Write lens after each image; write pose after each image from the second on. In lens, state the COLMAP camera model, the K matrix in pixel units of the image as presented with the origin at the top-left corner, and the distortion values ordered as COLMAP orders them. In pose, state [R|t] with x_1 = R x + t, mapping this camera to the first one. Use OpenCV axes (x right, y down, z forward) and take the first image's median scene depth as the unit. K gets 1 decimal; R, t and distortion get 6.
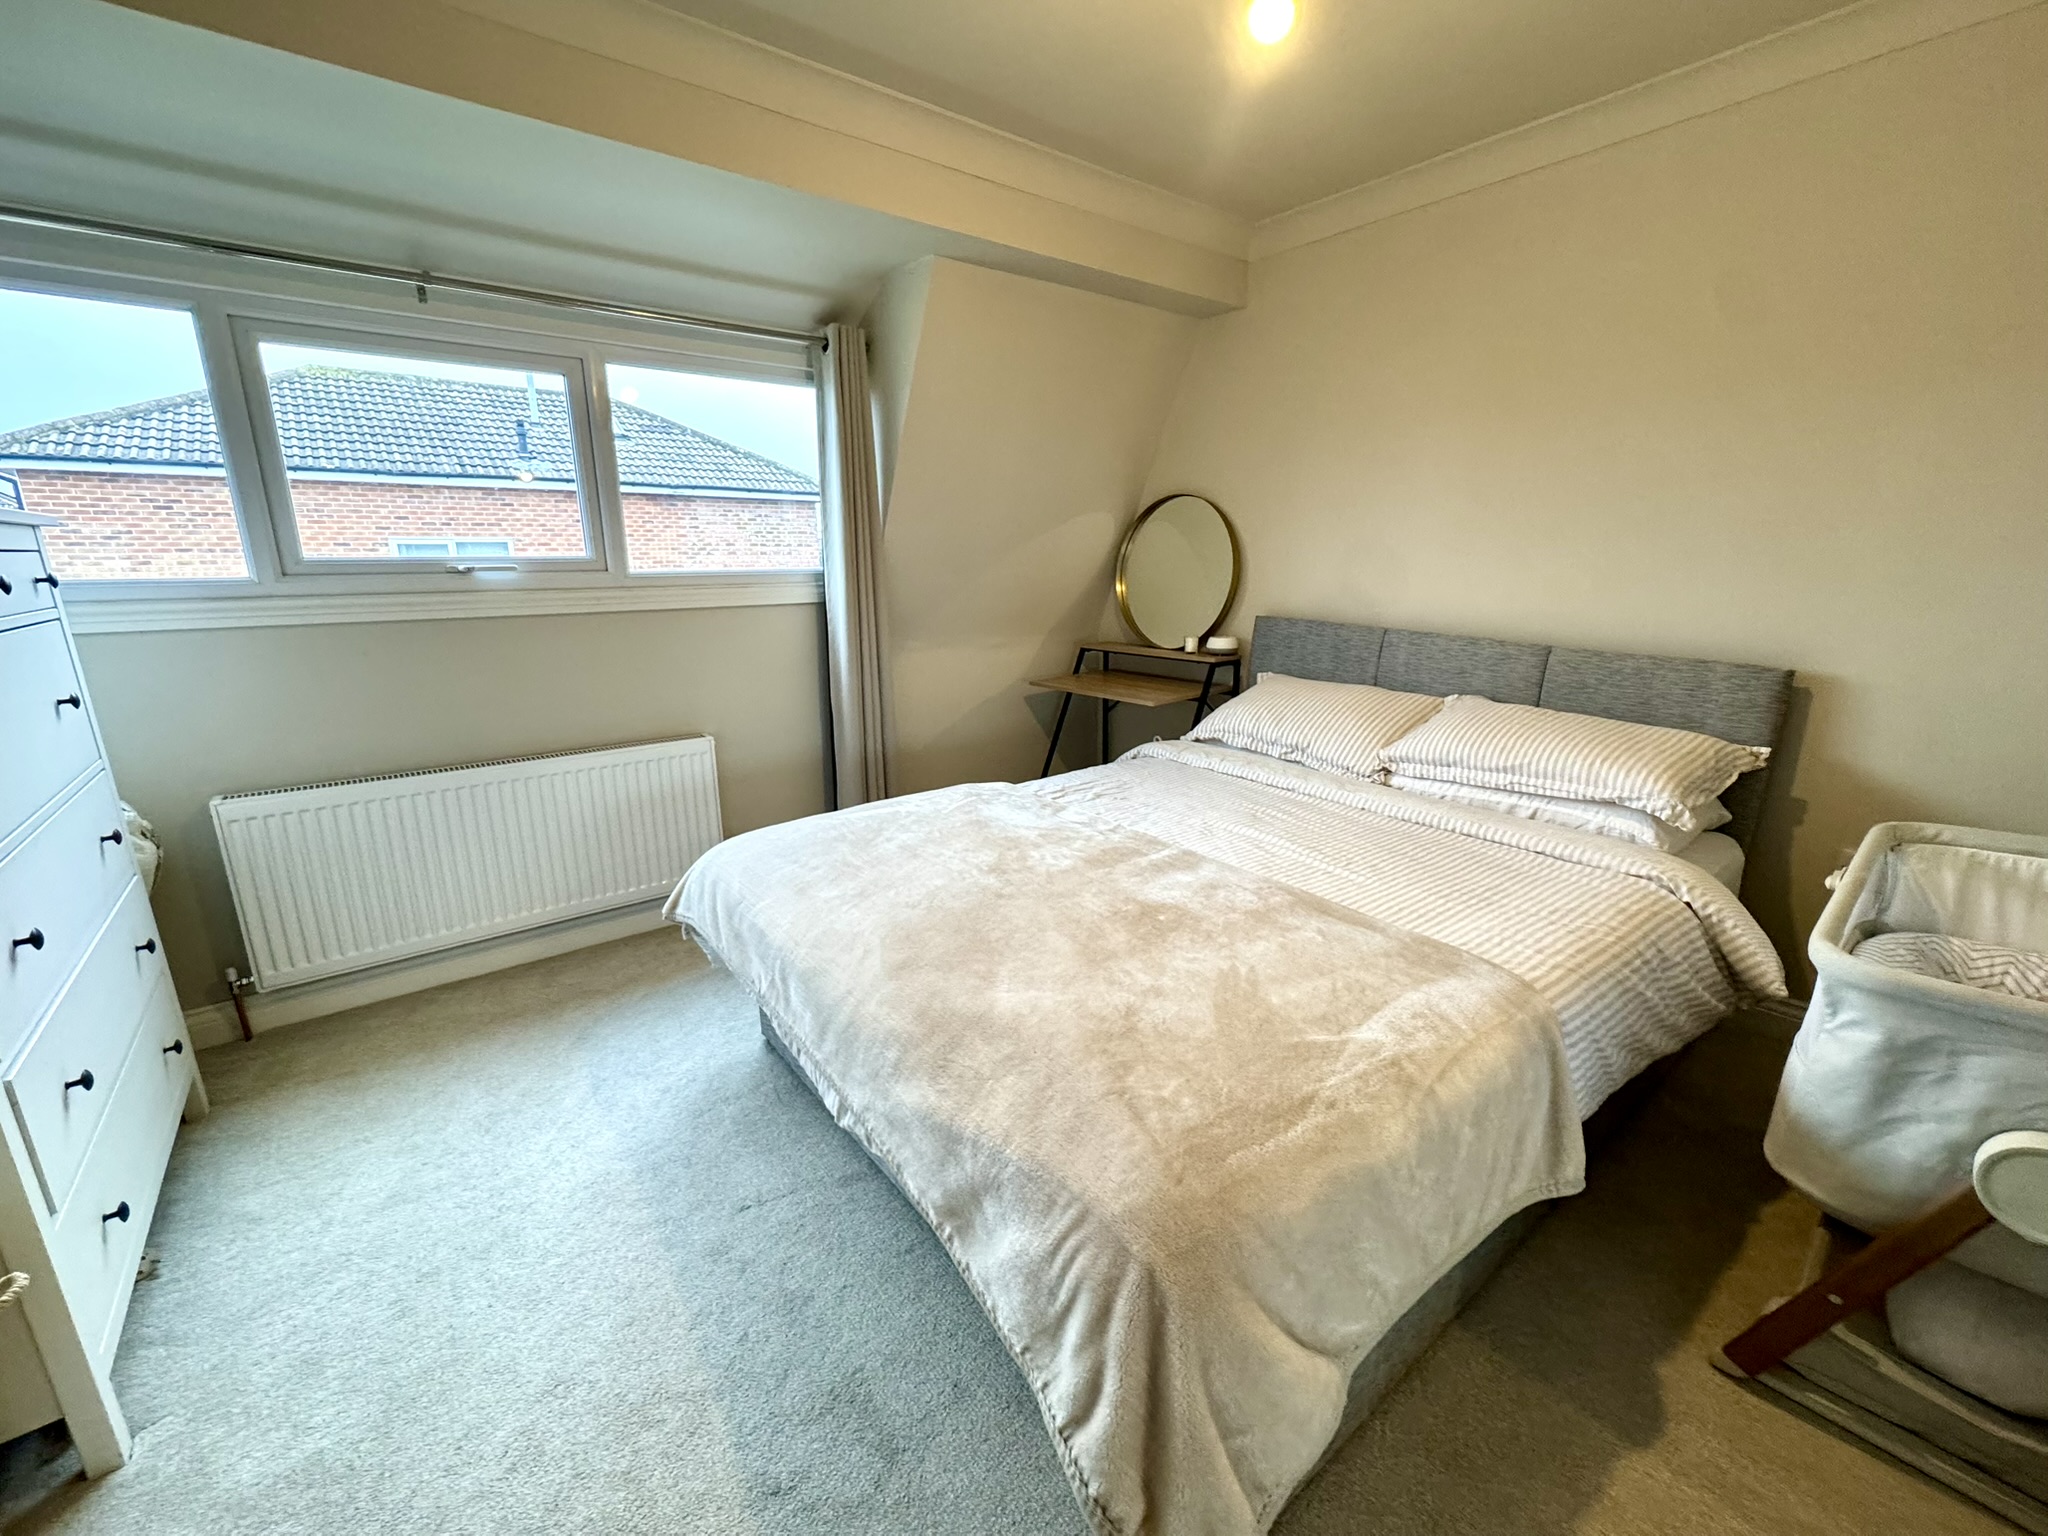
lens RADIAL K [[836.7, 0, 1024.0], [0, 836.7, 768.0], [0, 0, 1]] dist [-0.004417, -0.000741]
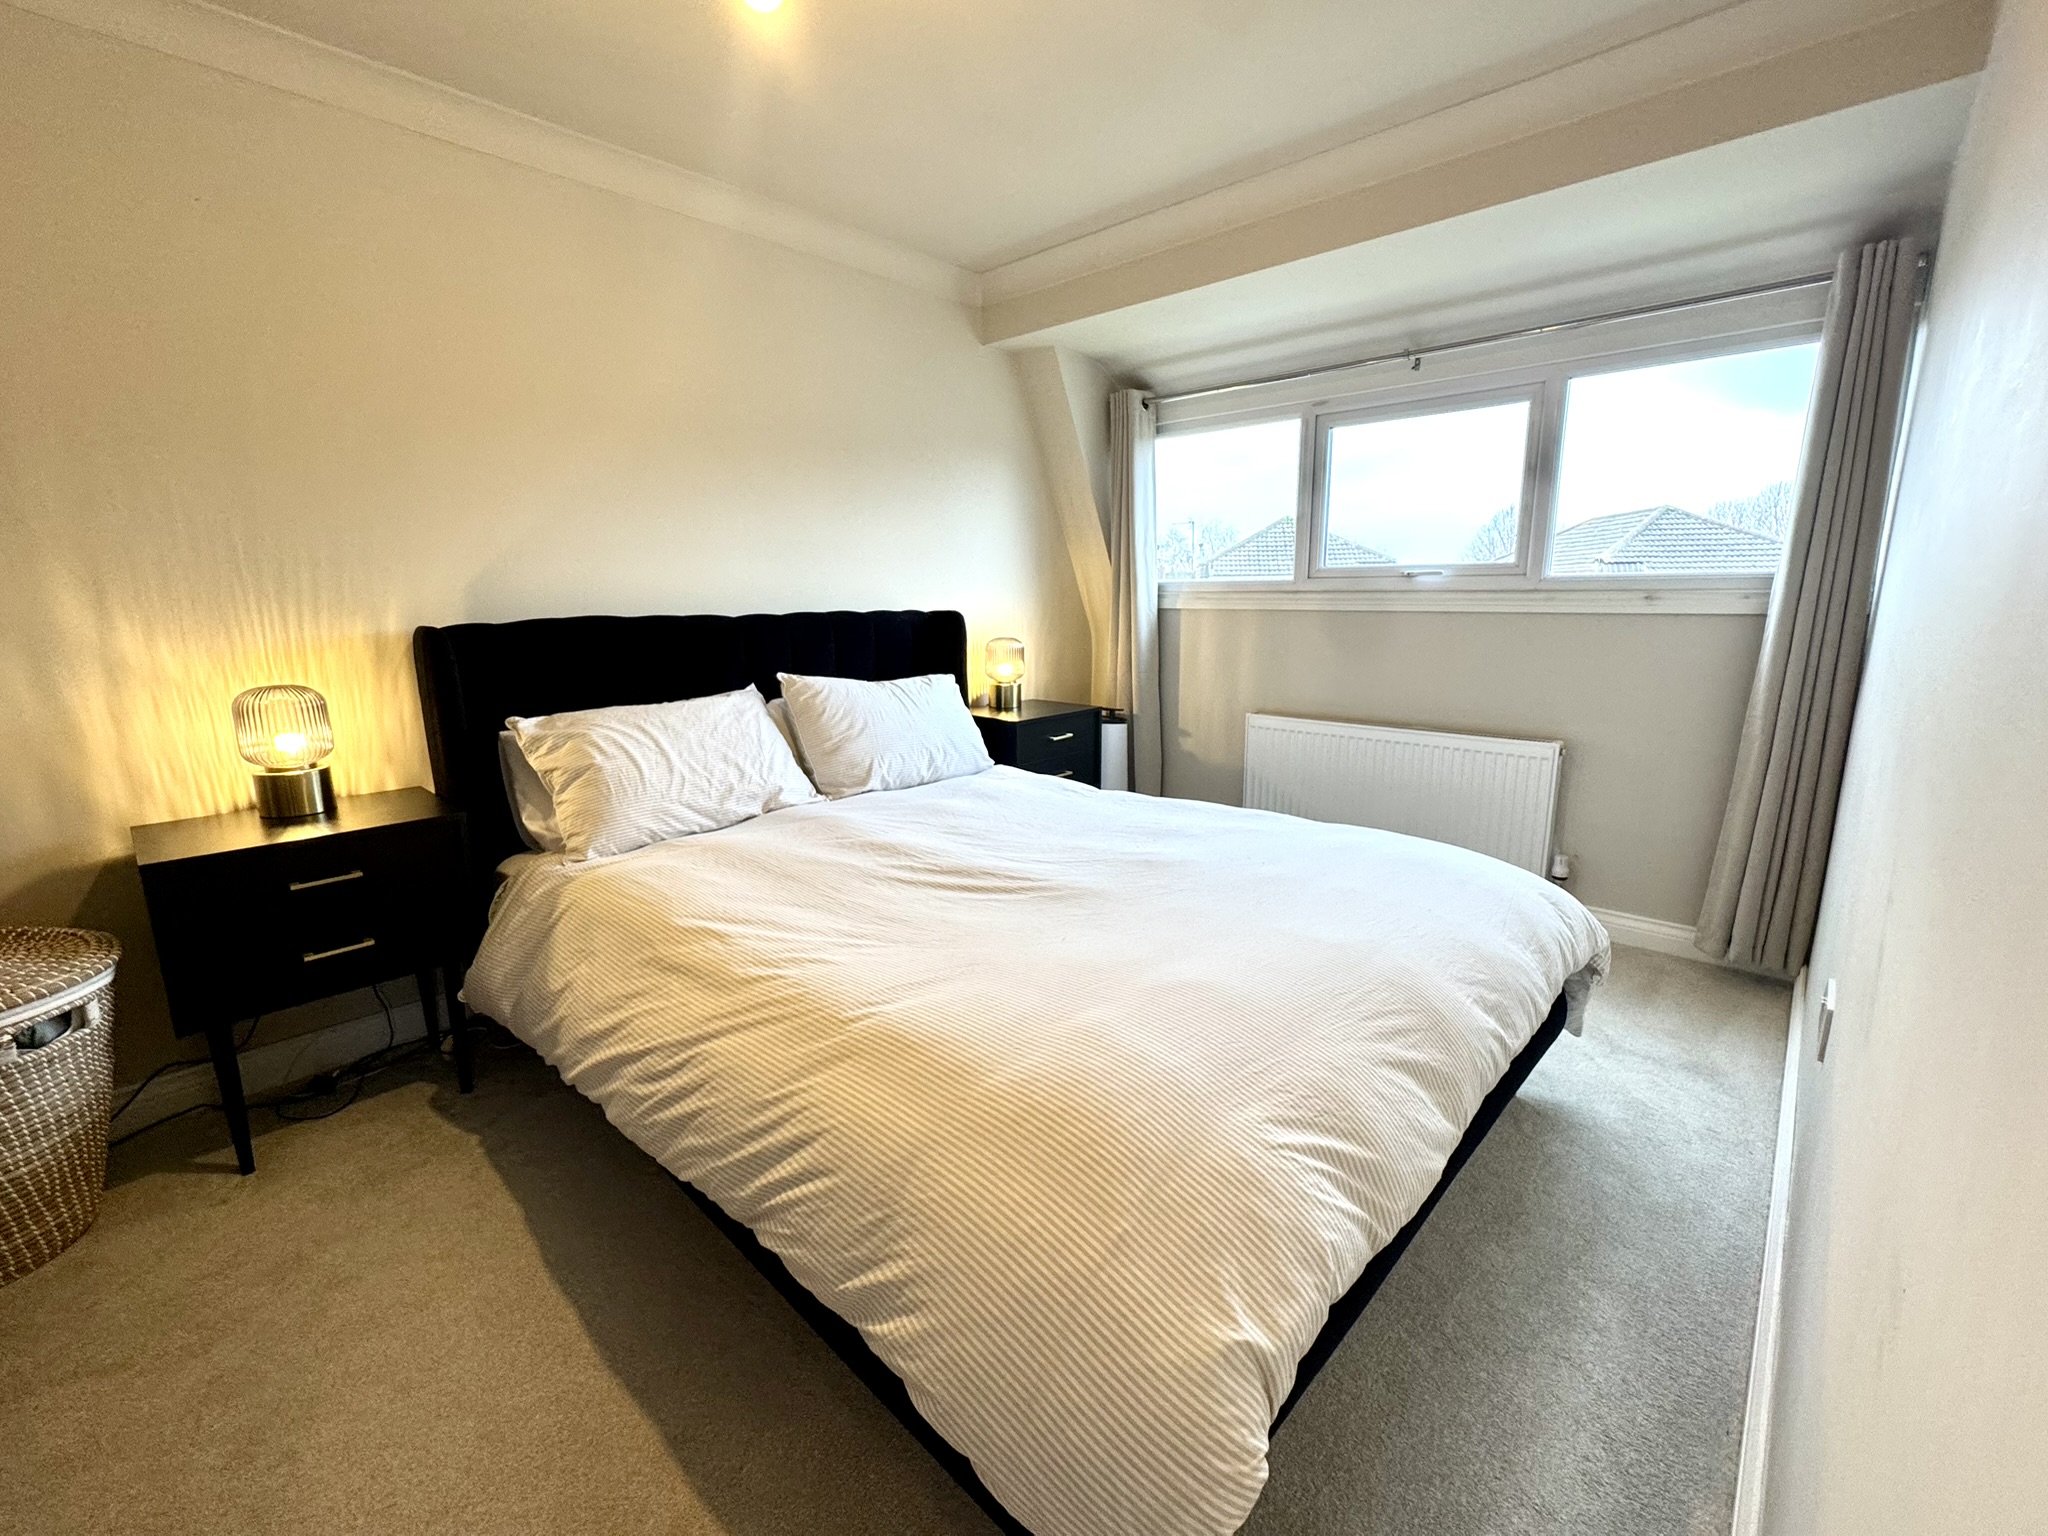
lens RADIAL K [[861.8, 0, 1024.0], [0, 861.8, 768.0], [0, 0, 1]] dist [-0.002131, -0.000087]
pose [[0.135158, 0.205254, -0.969331, 0.662924], [-0.235756, 0.956873, 0.169743, -0.043294], [0.962368, 0.205584, 0.177719, 0.290221]]
